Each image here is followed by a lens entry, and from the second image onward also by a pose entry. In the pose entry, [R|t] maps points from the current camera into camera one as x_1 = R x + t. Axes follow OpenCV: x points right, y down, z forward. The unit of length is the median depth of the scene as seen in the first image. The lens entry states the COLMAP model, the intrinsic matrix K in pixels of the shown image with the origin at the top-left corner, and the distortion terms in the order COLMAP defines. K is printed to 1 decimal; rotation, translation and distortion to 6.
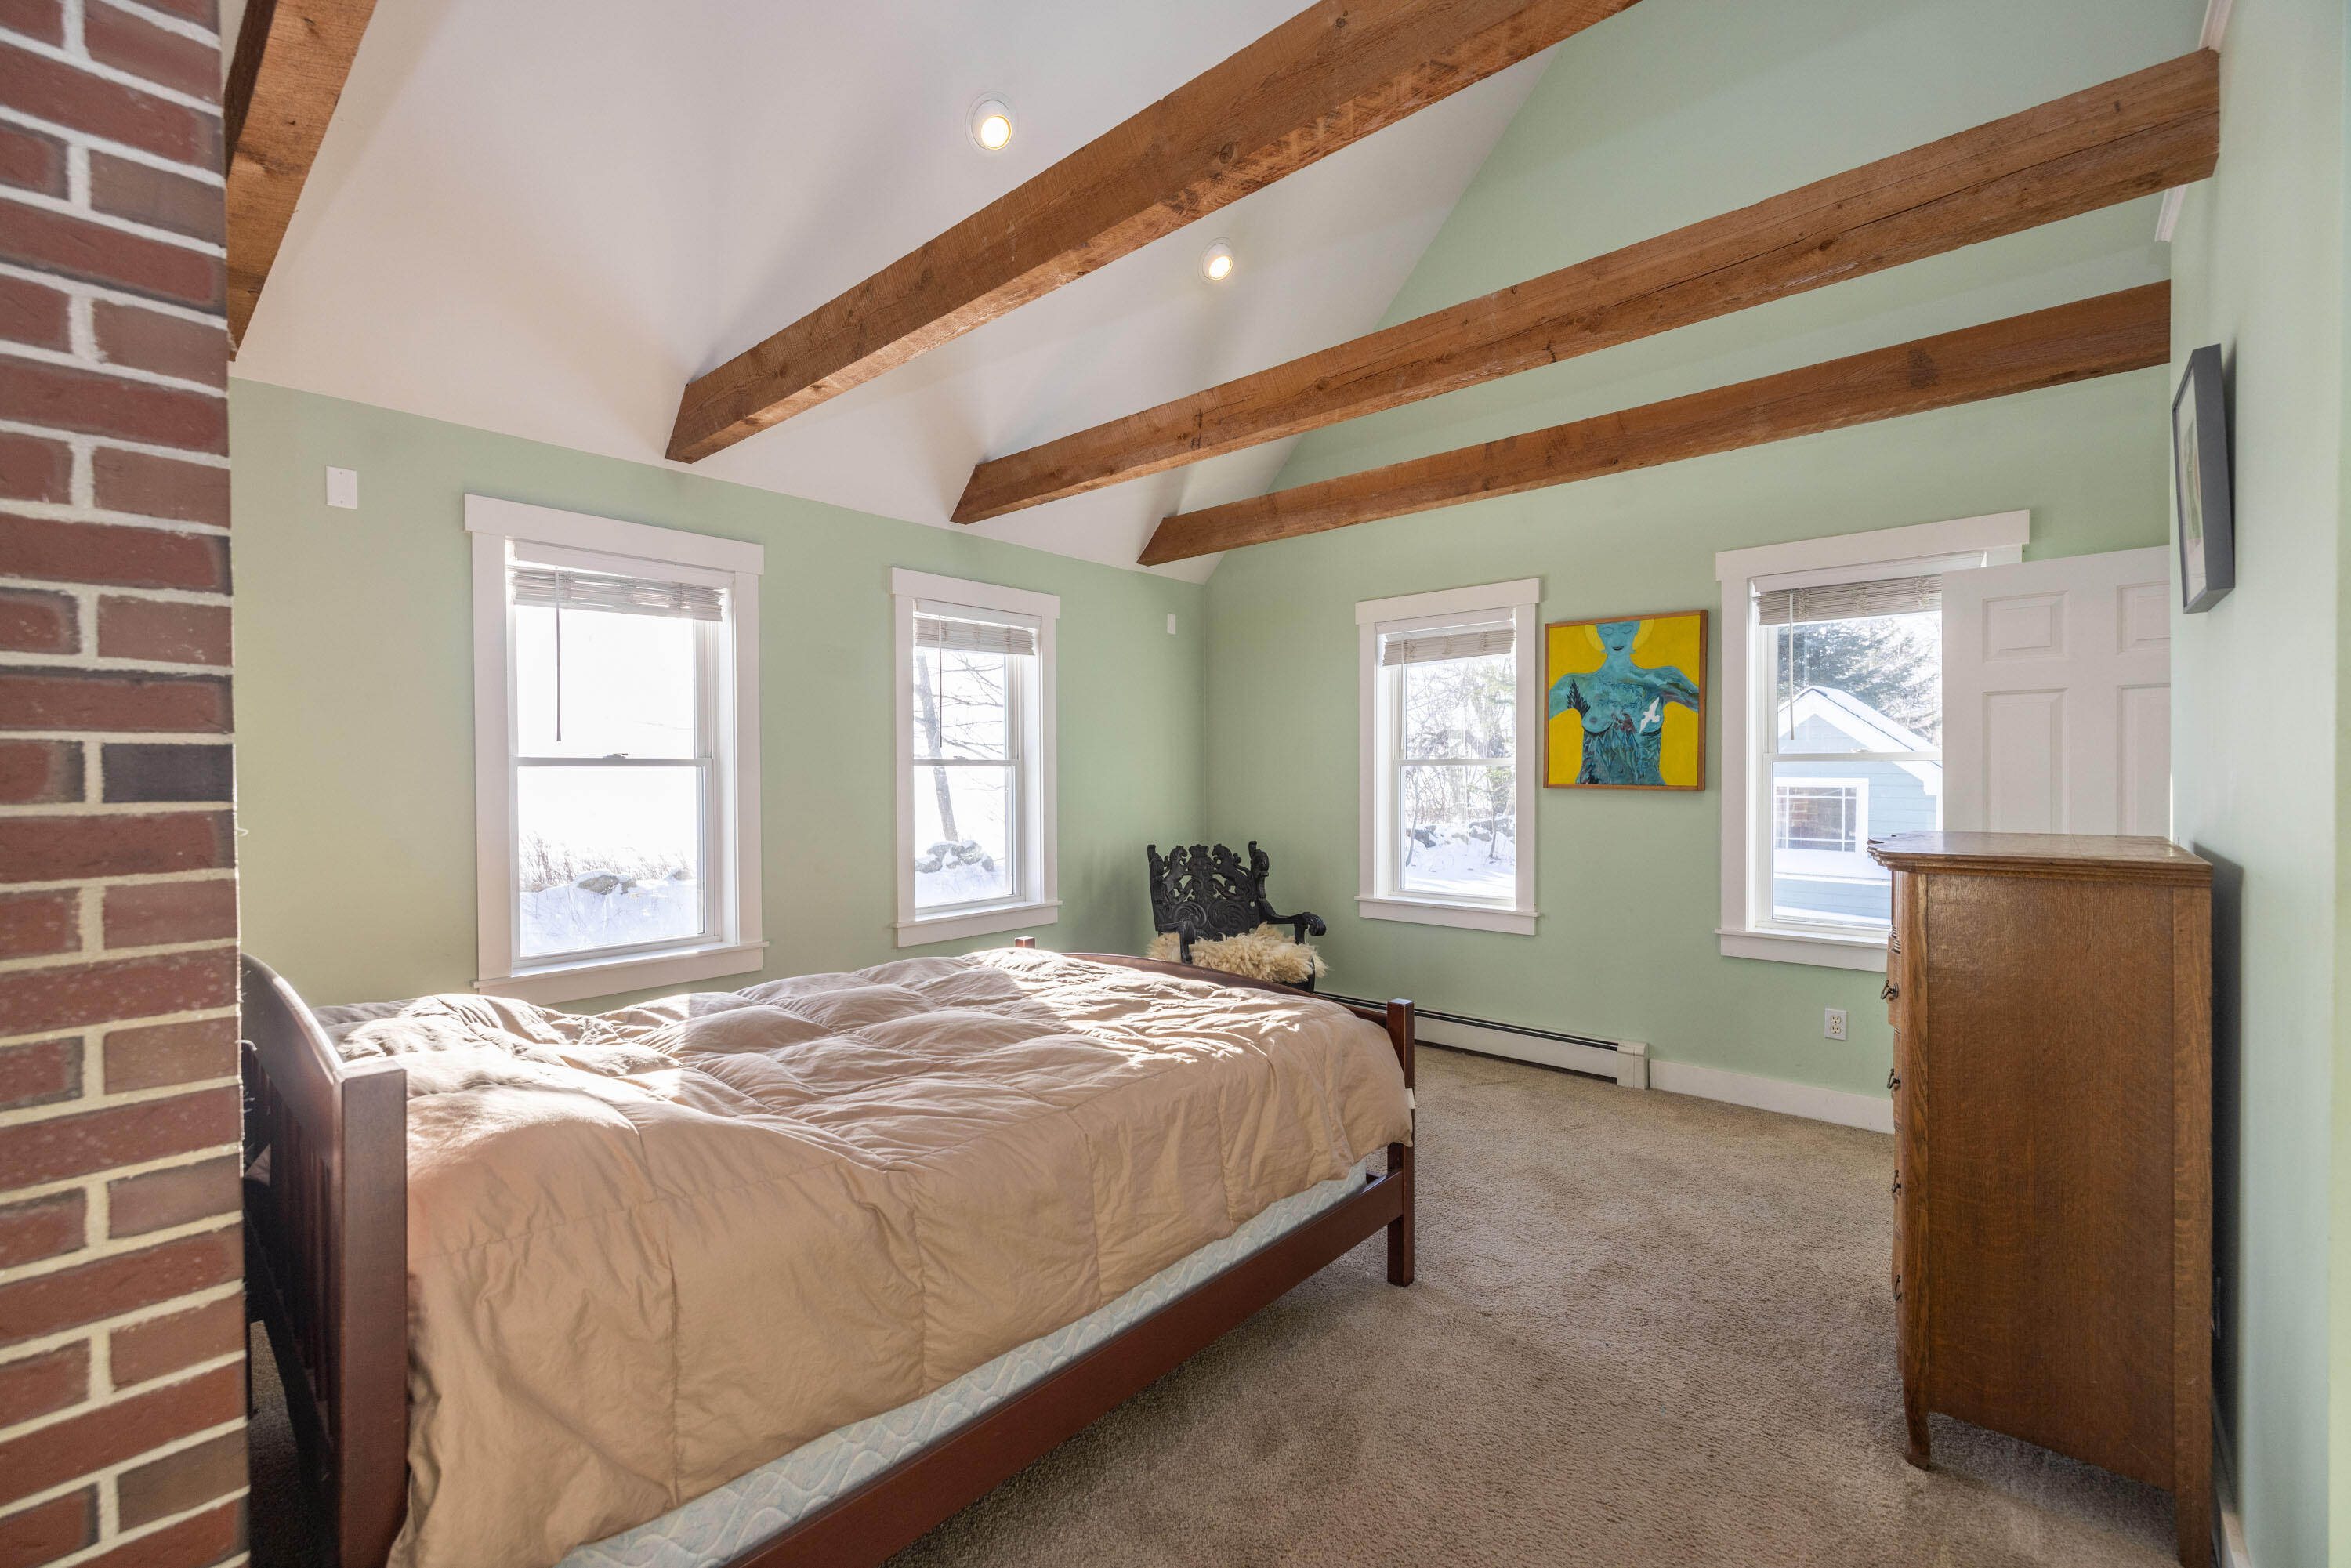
lens RADIAL K [[1053.9, 0, 1163.1], [0, 1053.9, 778.5], [0, 0, 1]] dist [0.001756, 0.000022]
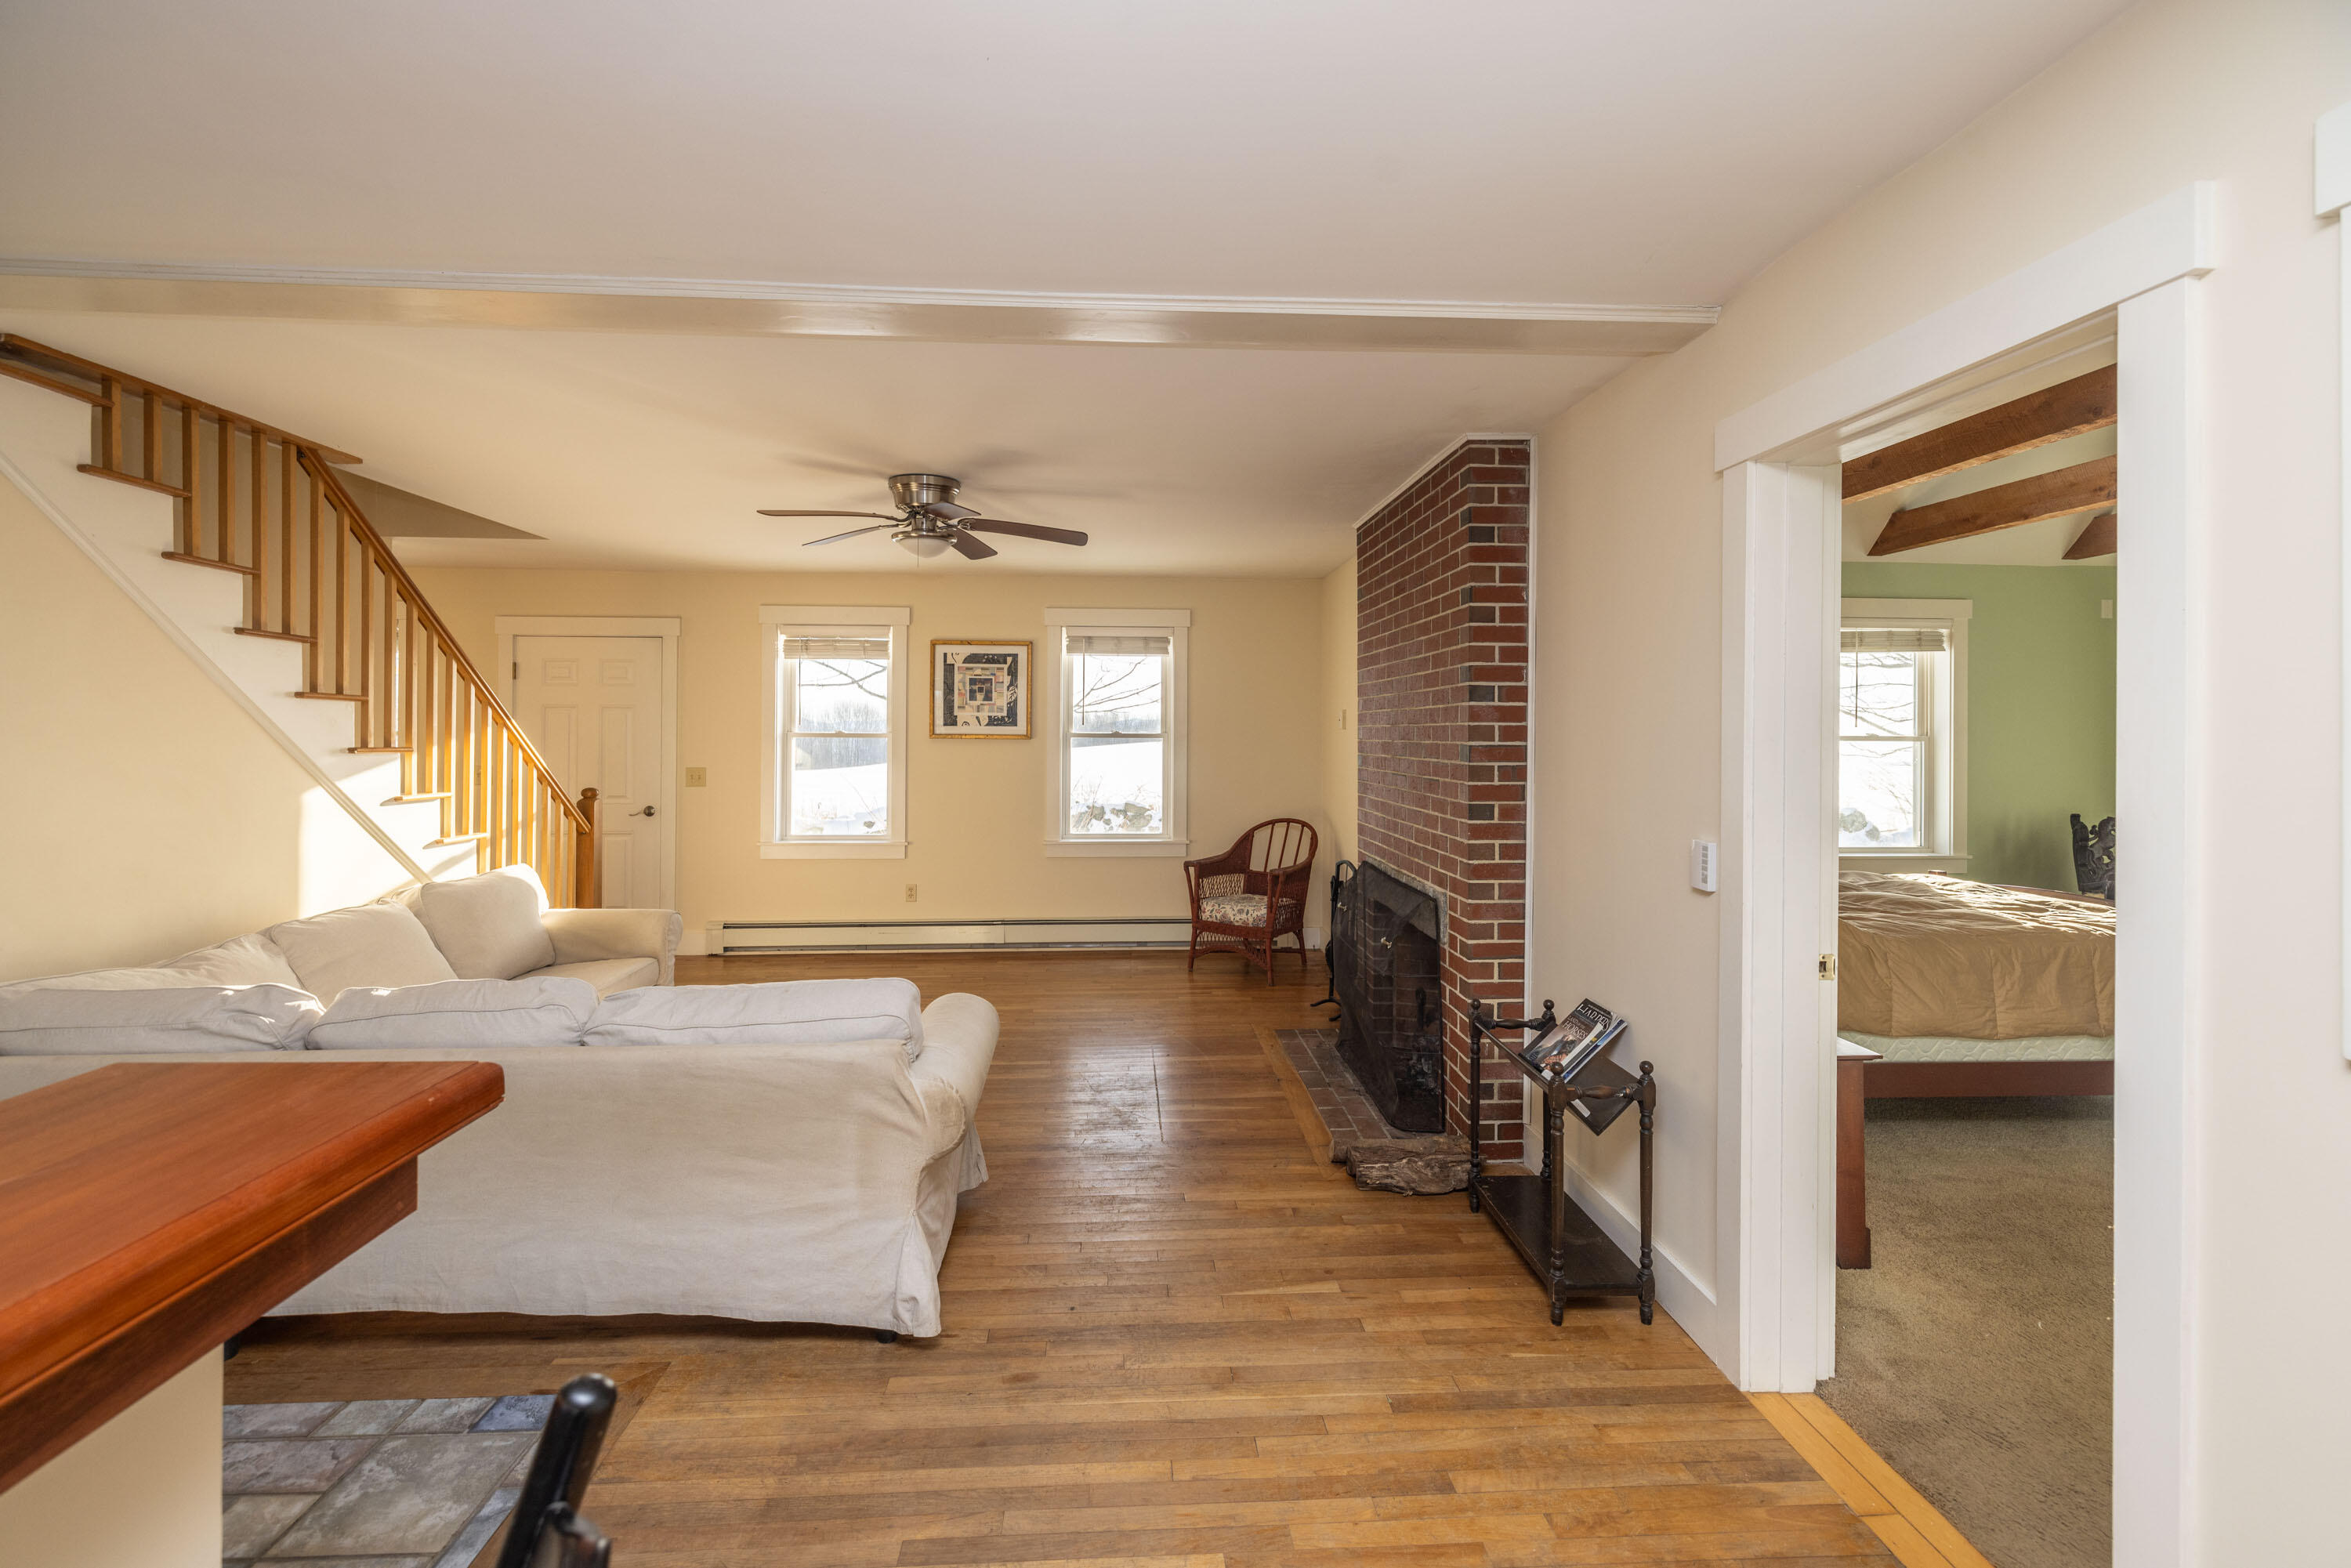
lens RADIAL K [[1007.2, 0, 1153.5], [0, 1007.2, 723.9], [0, 0, 1]] dist [-0.001596, -0.000083]
pose [[0.712652, 0.008595, -0.701465, 0.047776], [-0.016612, 0.999851, -0.004626, -0.012909], [0.701321, 0.014949, 0.712689, -0.529349]]
